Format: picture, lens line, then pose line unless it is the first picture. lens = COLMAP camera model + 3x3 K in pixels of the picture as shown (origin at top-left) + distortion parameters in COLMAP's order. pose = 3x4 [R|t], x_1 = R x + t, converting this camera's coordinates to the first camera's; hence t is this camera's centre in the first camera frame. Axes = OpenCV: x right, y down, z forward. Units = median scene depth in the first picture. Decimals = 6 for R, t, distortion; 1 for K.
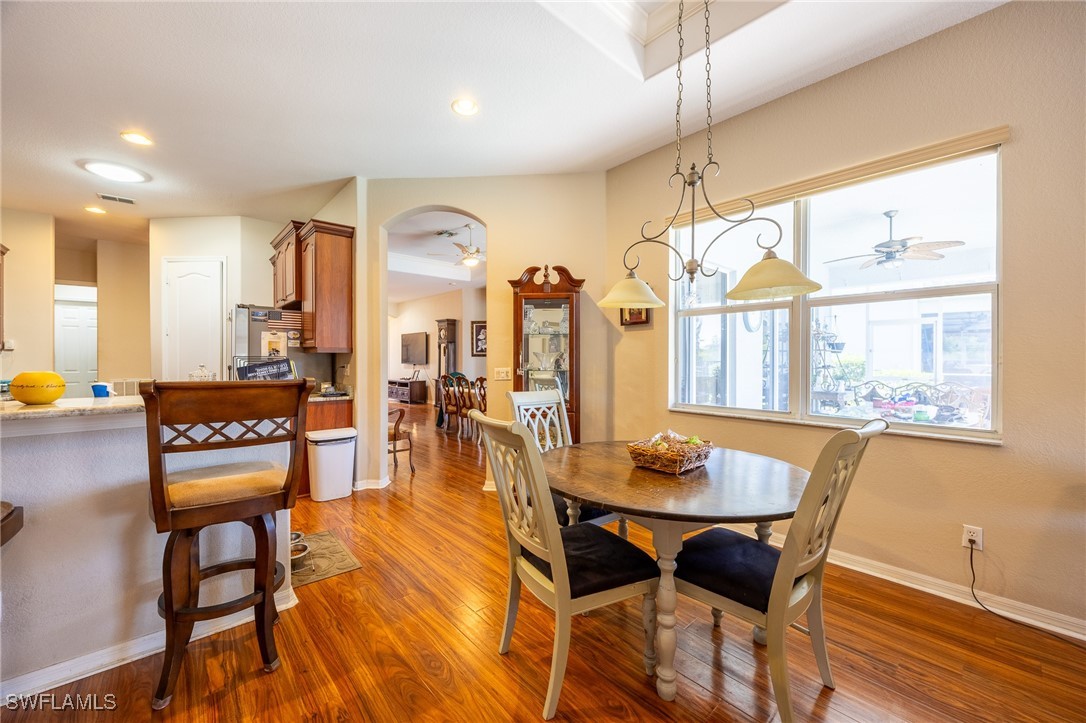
lens RADIAL K [[425.1, 0, 538.2], [0, 425.1, 357.2], [0, 0, 1]] dist [-0.006210, -0.000105]
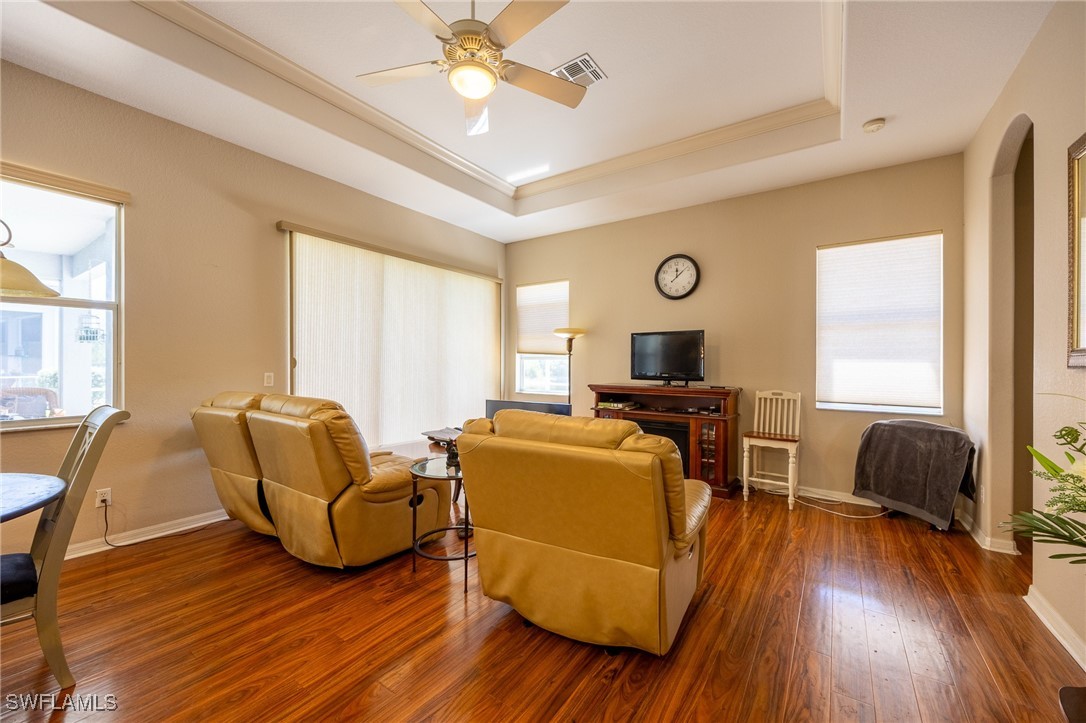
lens RADIAL K [[425.1, 0, 535.4], [0, 425.1, 362.3], [0, 0, 1]] dist [-0.006210, -0.000105]
pose [[-0.222940, -0.001785, 0.974831, -0.292696], [-0.003209, 0.999994, 0.001097, 0.002303], [-0.974827, -0.002883, -0.222944, -0.002598]]
